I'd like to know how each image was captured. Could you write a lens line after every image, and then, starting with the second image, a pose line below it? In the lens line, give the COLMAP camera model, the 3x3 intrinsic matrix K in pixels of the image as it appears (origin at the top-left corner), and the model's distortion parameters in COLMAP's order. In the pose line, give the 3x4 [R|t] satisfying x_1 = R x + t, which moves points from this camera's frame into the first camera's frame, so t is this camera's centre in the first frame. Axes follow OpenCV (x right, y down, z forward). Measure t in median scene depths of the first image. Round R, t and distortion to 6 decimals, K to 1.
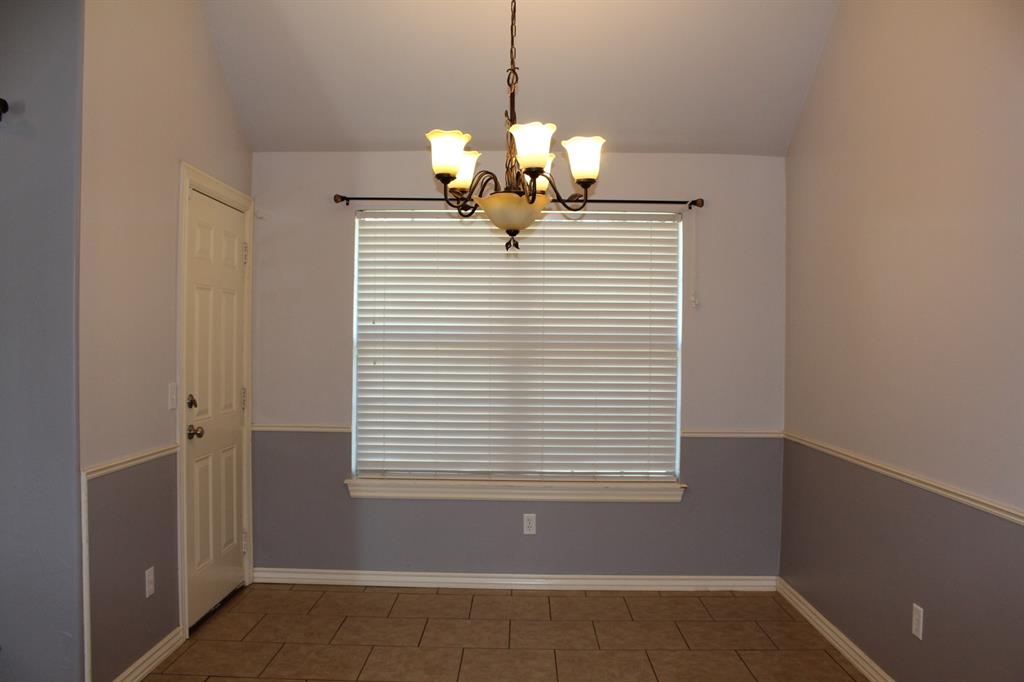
lens RADIAL K [[861.3, 0, 504.4], [0, 861.3, 350.2], [0, 0, 1]] dist [-0.147475, 0.124217]
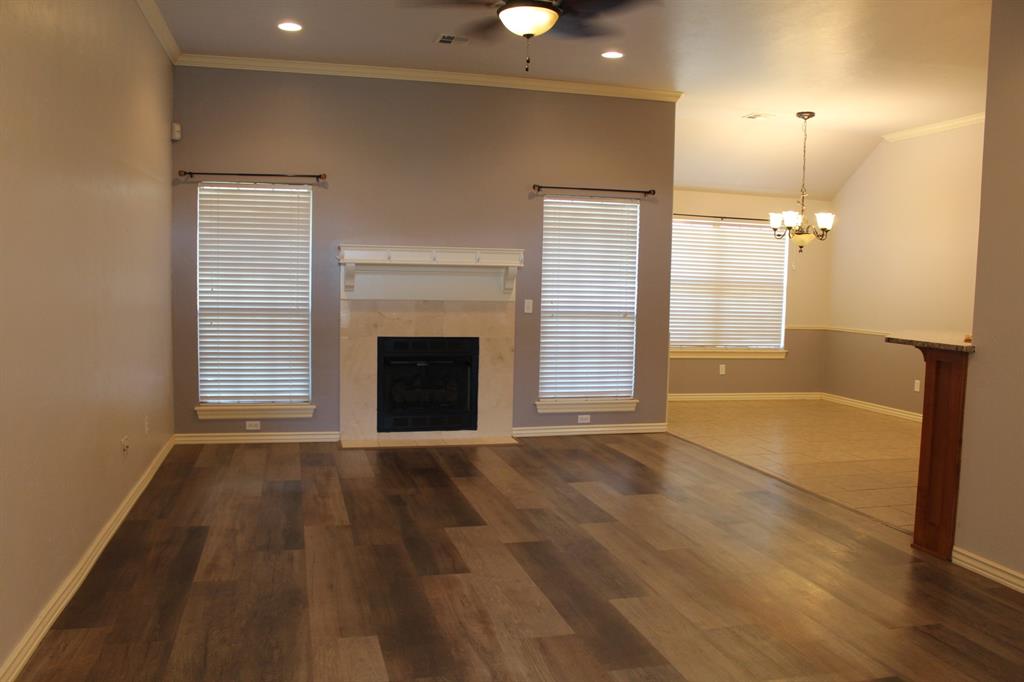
lens RADIAL K [[861.3, 0, 510.1], [0, 861.3, 347.1], [0, 0, 1]] dist [-0.147475, 0.124217]
pose [[0.961579, -0.004849, 0.274484, -1.064277], [-0.015022, 0.997417, 0.070244, 0.005186], [-0.274116, -0.071668, 0.959023, -0.895551]]
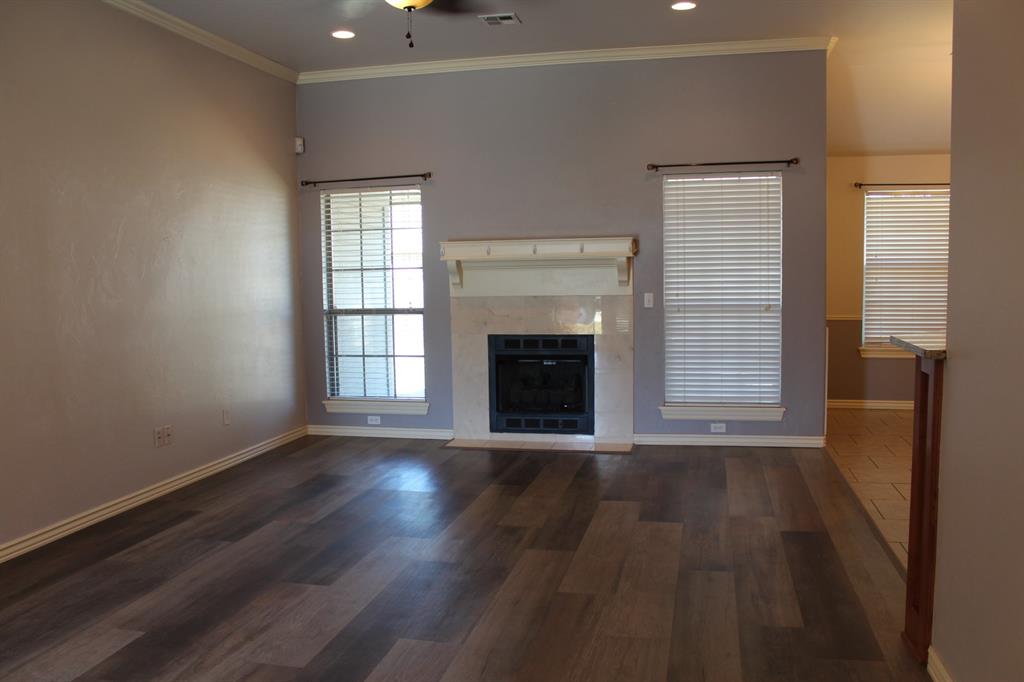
lens RADIAL K [[861.3, 0, 504.8], [0, 861.3, 342.8], [0, 0, 1]] dist [-0.147475, 0.124217]
pose [[0.978793, -0.003552, -0.204823, -0.540034], [0.018698, 0.997225, 0.072061, 0.004937], [0.203998, -0.074363, 0.976143, -0.819559]]
